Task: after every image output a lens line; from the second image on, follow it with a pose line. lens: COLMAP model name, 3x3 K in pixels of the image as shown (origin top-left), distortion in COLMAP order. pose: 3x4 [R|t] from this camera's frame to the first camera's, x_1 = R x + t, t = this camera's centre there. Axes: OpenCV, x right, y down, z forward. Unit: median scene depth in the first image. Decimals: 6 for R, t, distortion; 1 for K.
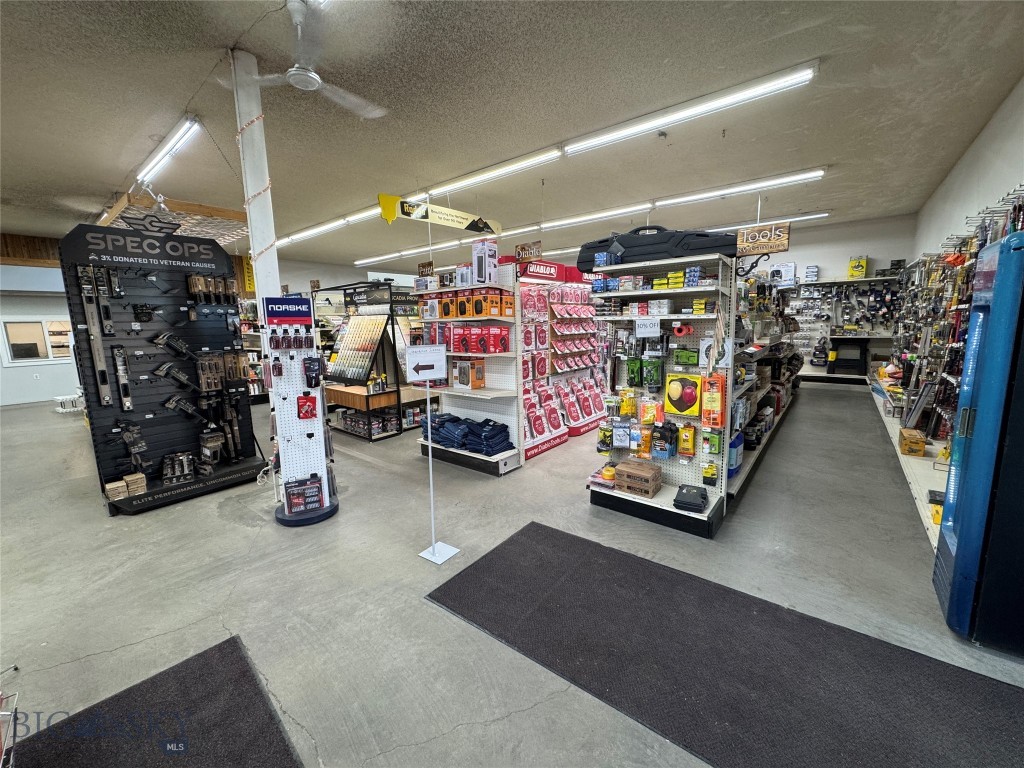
lens RADIAL K [[406.6, 0, 512.0], [0, 406.6, 381.3], [0, 0, 1]] dist [-0.001758, 0.000660]
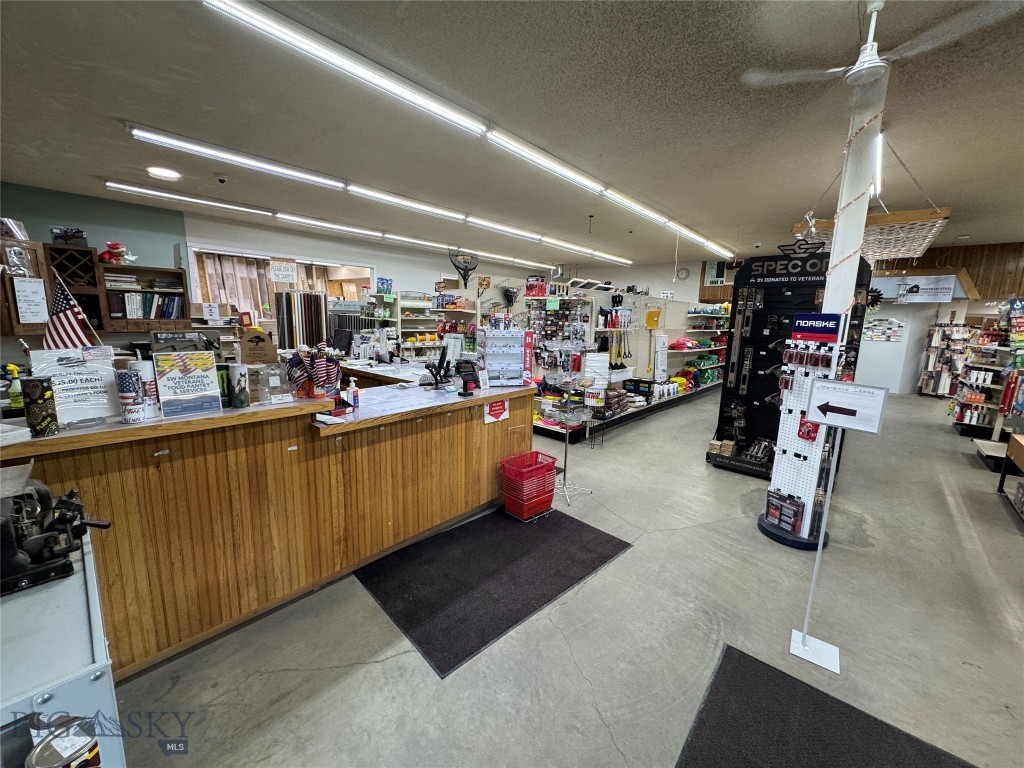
lens RADIAL K [[406.6, 0, 512.0], [0, 406.6, 380.0], [0, 0, 1]] dist [-0.001758, 0.000660]
pose [[-0.049479, 0.176239, -0.983103, 0.417767], [-0.175054, 0.967542, 0.182260, -0.090294], [0.983315, 0.181114, -0.017022, 0.292914]]
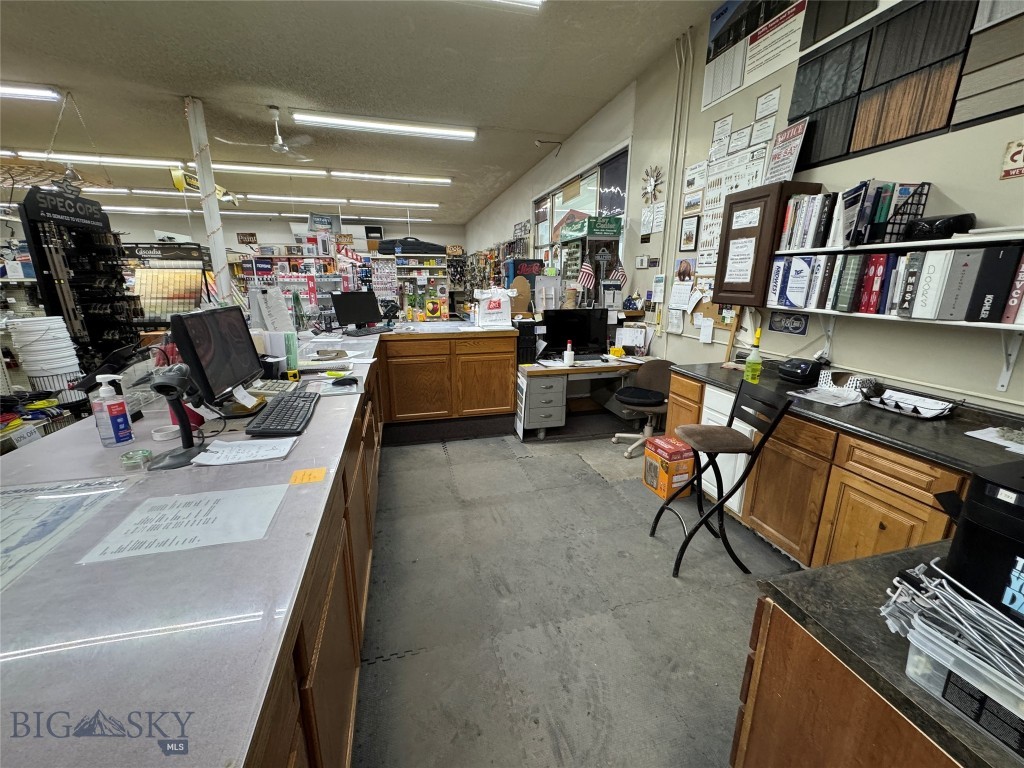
lens RADIAL K [[406.6, 0, 508.8], [0, 406.6, 387.5], [0, 0, 1]] dist [-0.001758, 0.000660]
pose [[0.605127, -0.184618, 0.774427, -1.246159], [0.102440, 0.982711, 0.154227, 0.163207], [-0.789511, -0.013995, 0.613577, -0.870006]]
